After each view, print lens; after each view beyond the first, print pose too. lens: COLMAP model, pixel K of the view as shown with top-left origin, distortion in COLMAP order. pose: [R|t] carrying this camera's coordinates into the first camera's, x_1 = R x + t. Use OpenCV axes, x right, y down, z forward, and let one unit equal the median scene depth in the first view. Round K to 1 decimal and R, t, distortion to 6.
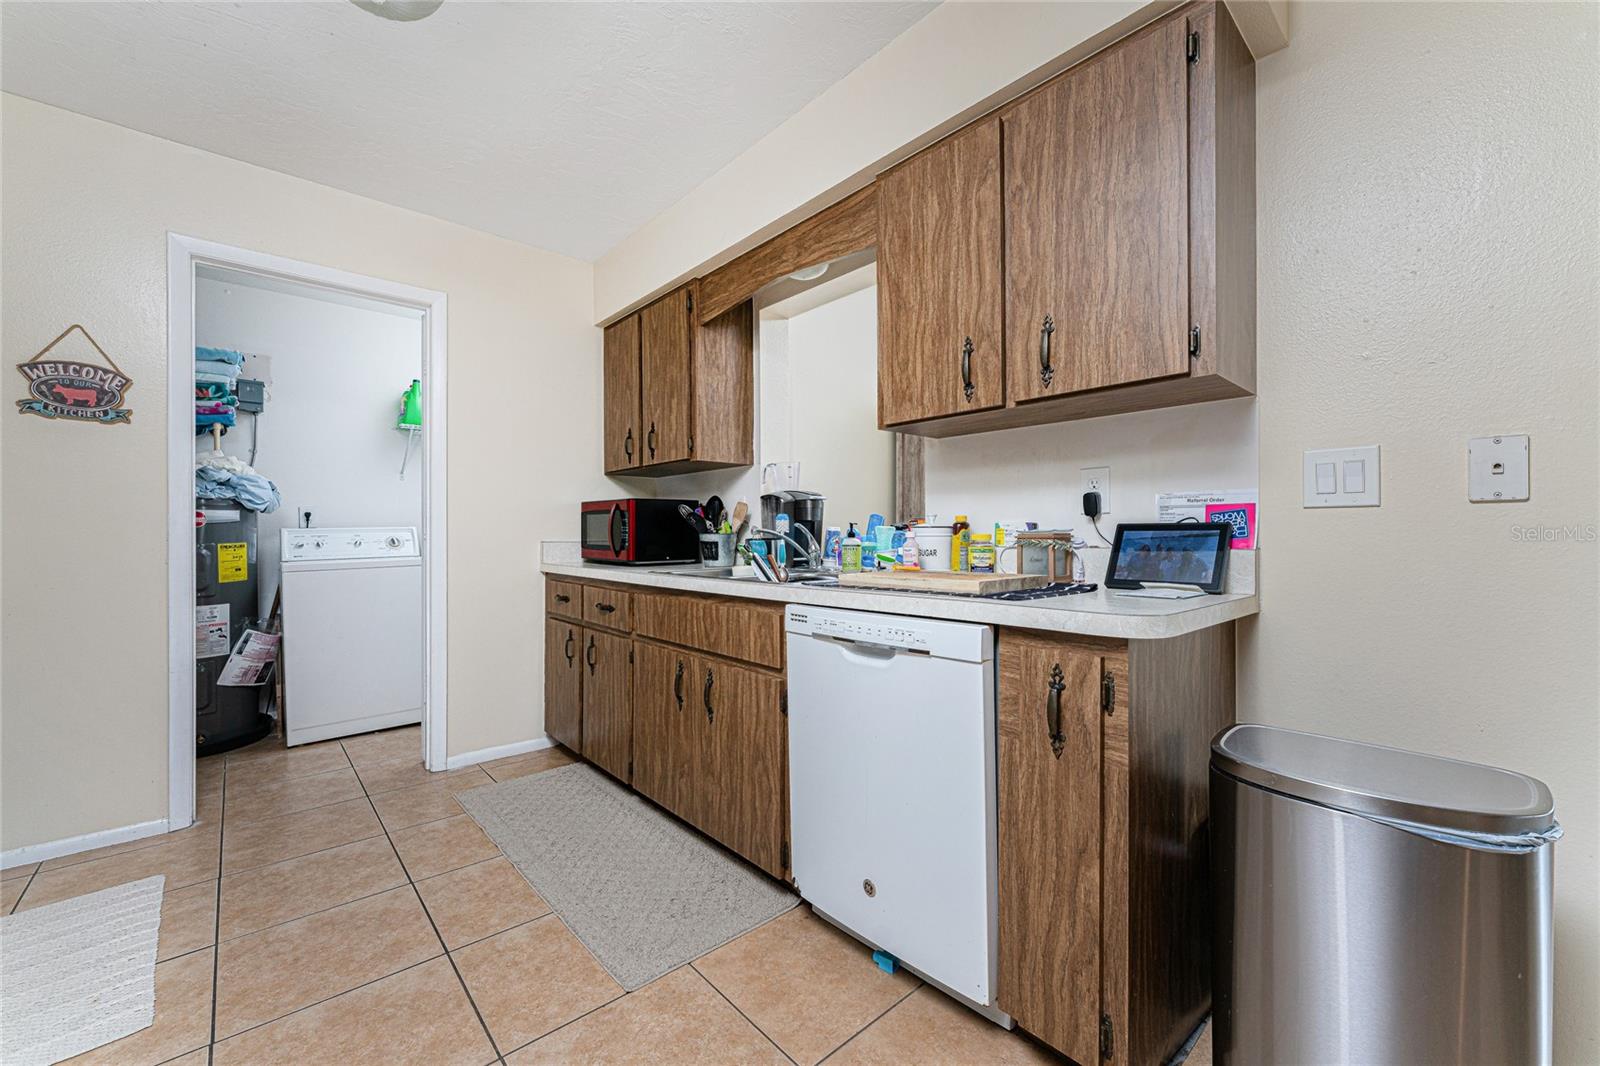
lens RADIAL K [[638.6, 0, 801.4], [0, 638.6, 536.1], [0, 0, 1]] dist [0.000928, -0.000077]
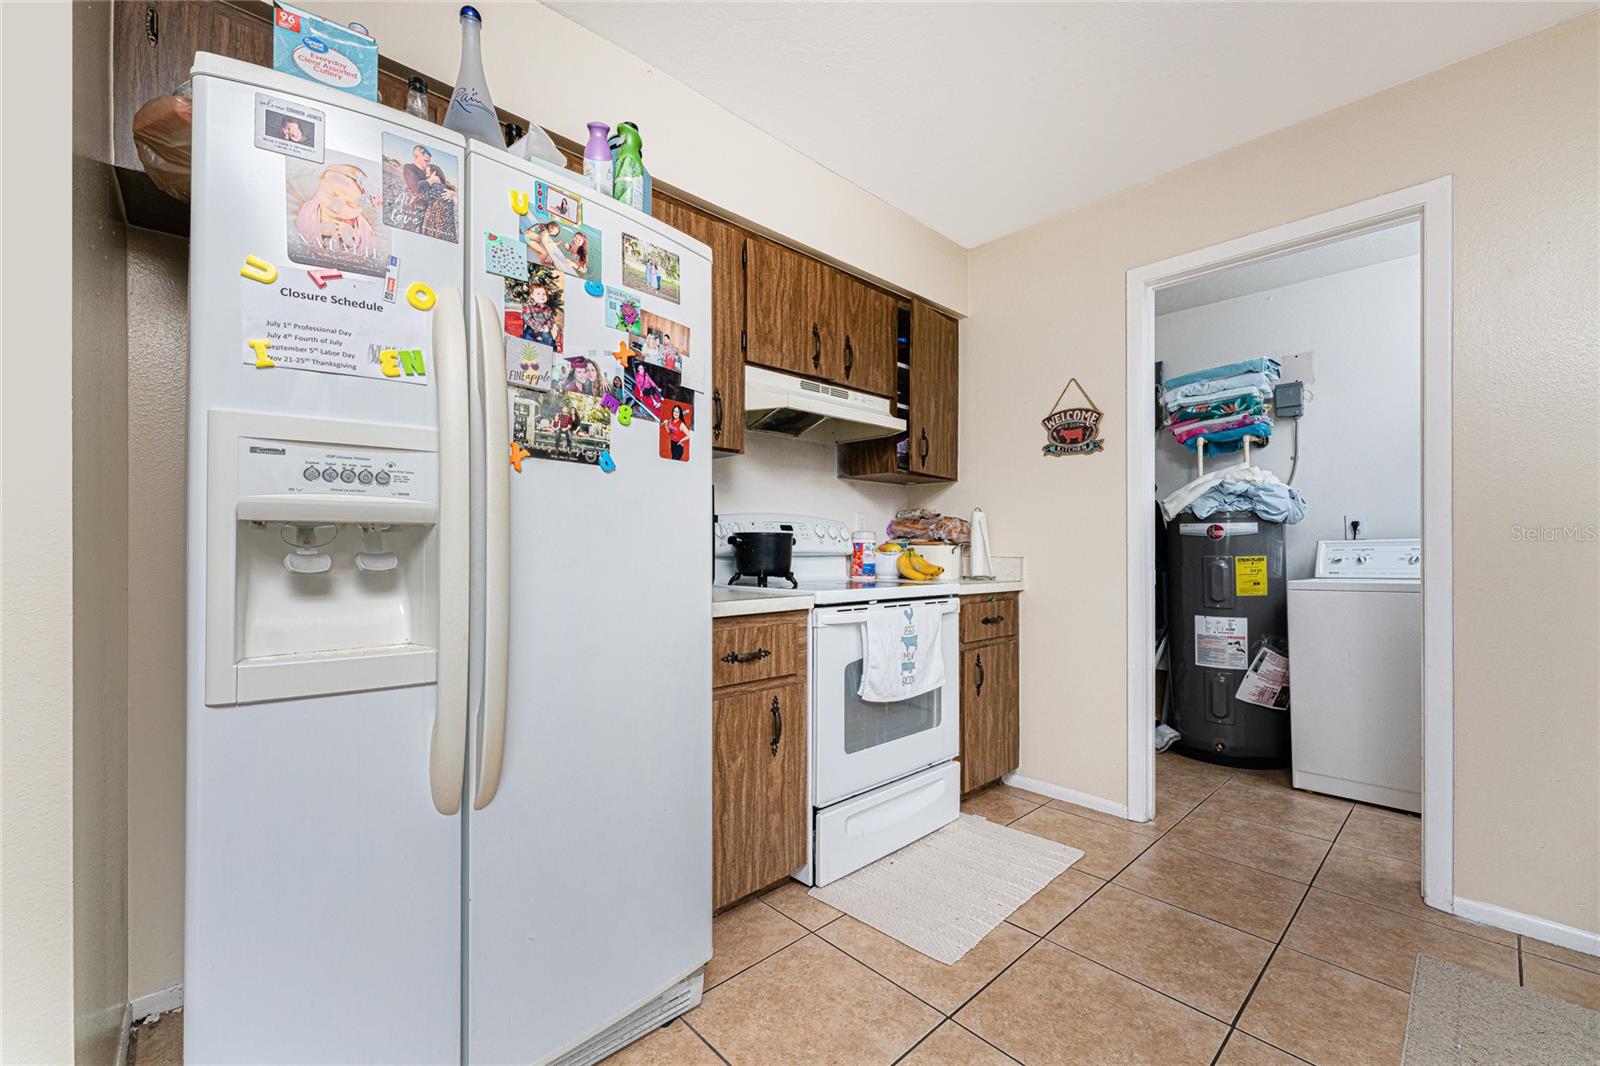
lens RADIAL K [[639.4, 0, 809.6], [0, 639.4, 543.1], [0, 0, 1]] dist [0.000274, 0.000011]
pose [[0.027435, -0.004526, -0.999613, 0.089072], [-0.005136, 0.999976, -0.004668, -0.001121], [0.999610, 0.005262, 0.027411, 0.417058]]
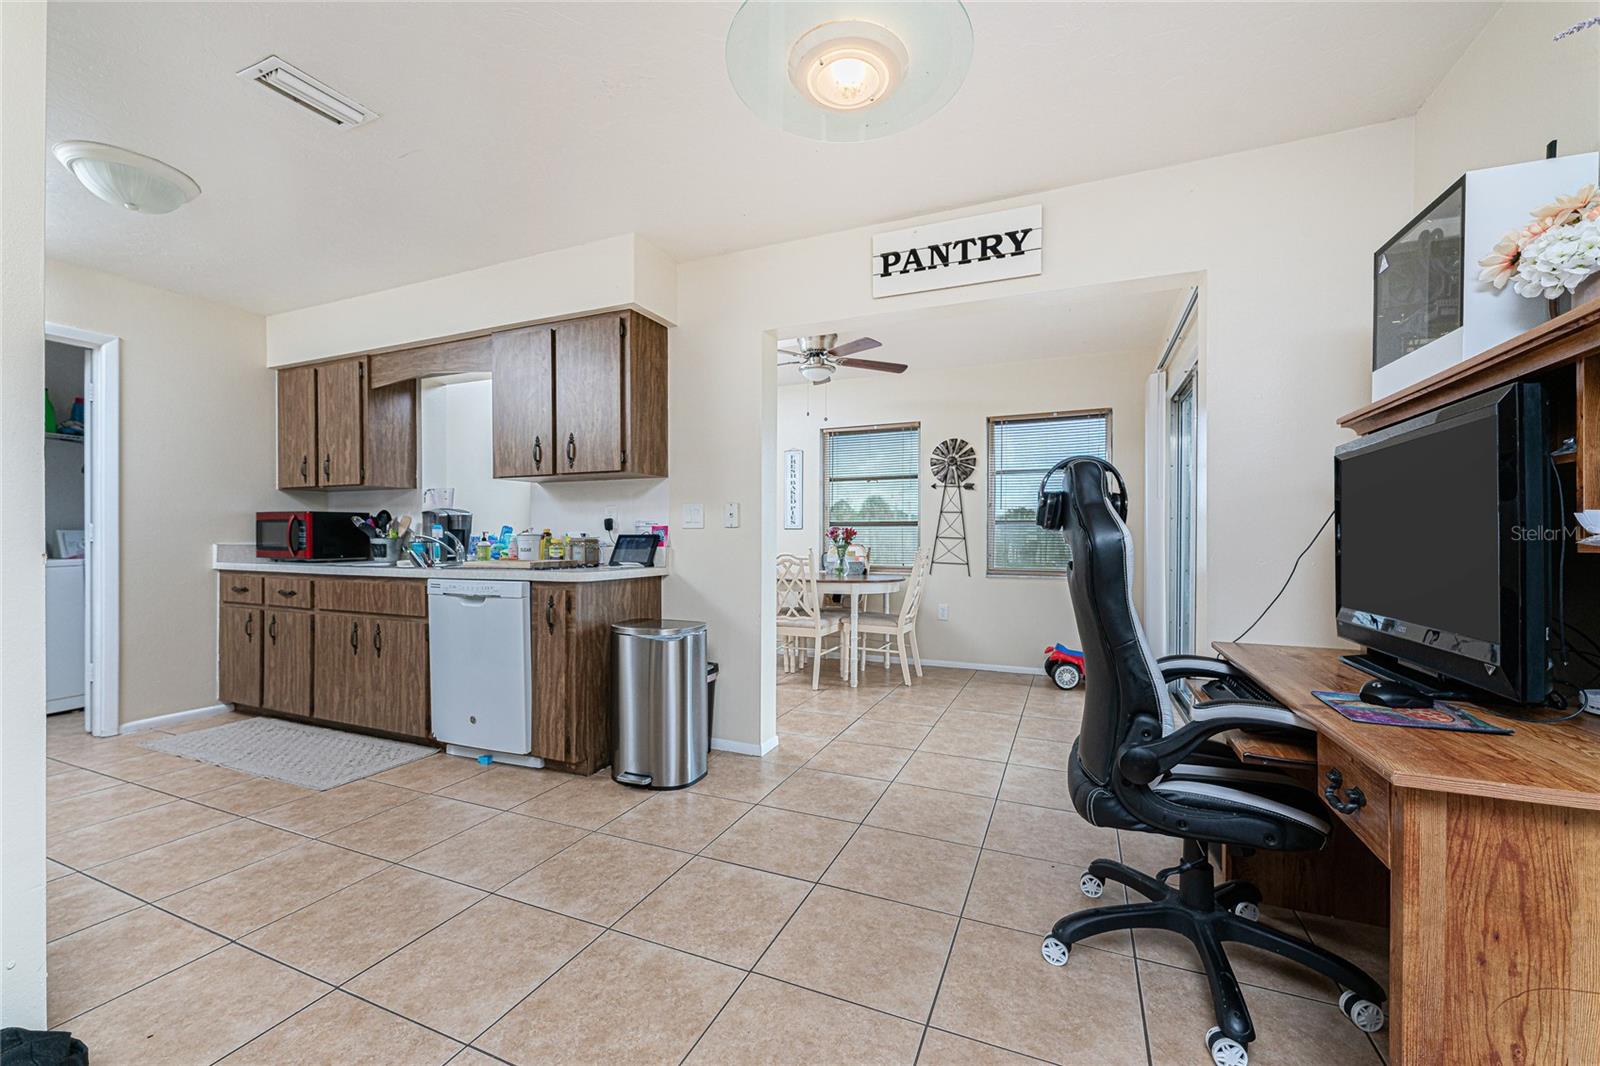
lens RADIAL K [[635.3, 0, 800.8], [0, 635.3, 539.7], [0, 0, 1]] dist [-0.000030, 0.000074]
pose [[0.906123, 0.001027, 0.423012, 0.125548], [-0.001383, 0.999999, 0.000536, -0.003397], [-0.423011, -0.001071, 0.906124, -0.779320]]
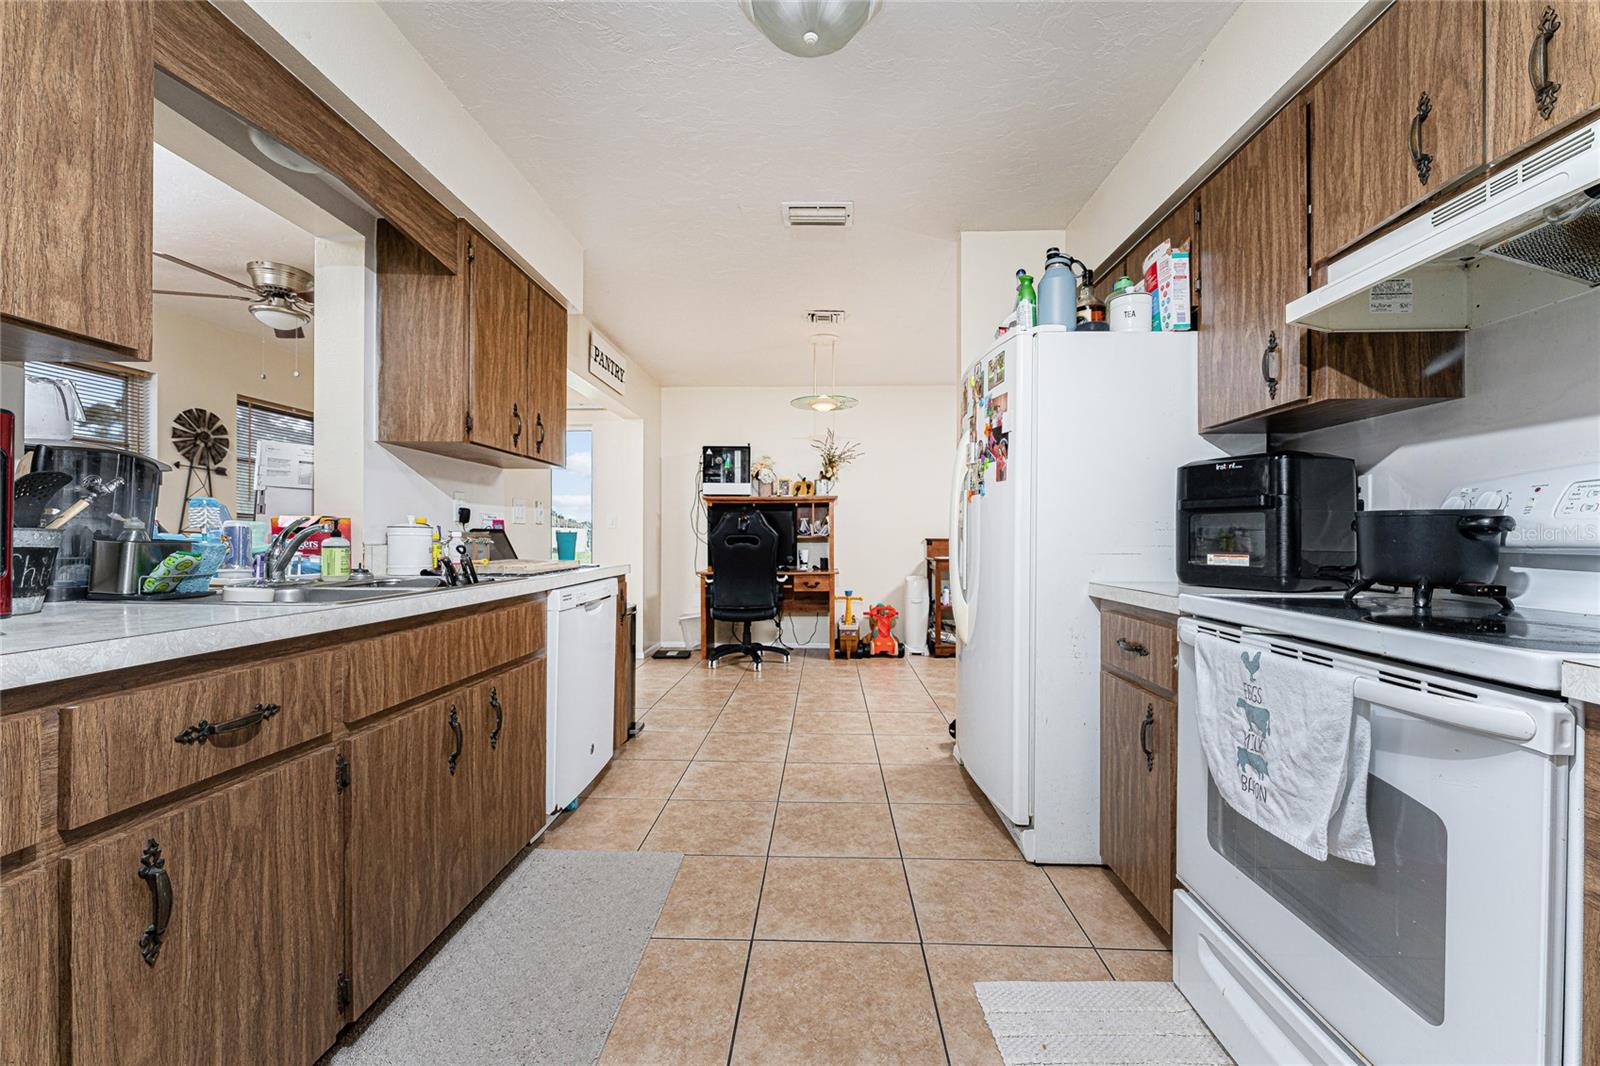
lens RADIAL K [[636.0, 0, 789.9], [0, 636.0, 531.2], [0, 0, 1]] dist [0.000881, 0.000211]
pose [[-0.708654, 0.005350, 0.705536, -0.924178], [0.000215, 0.999973, -0.007368, 0.000768], [-0.705556, -0.005070, -0.708636, 1.177776]]
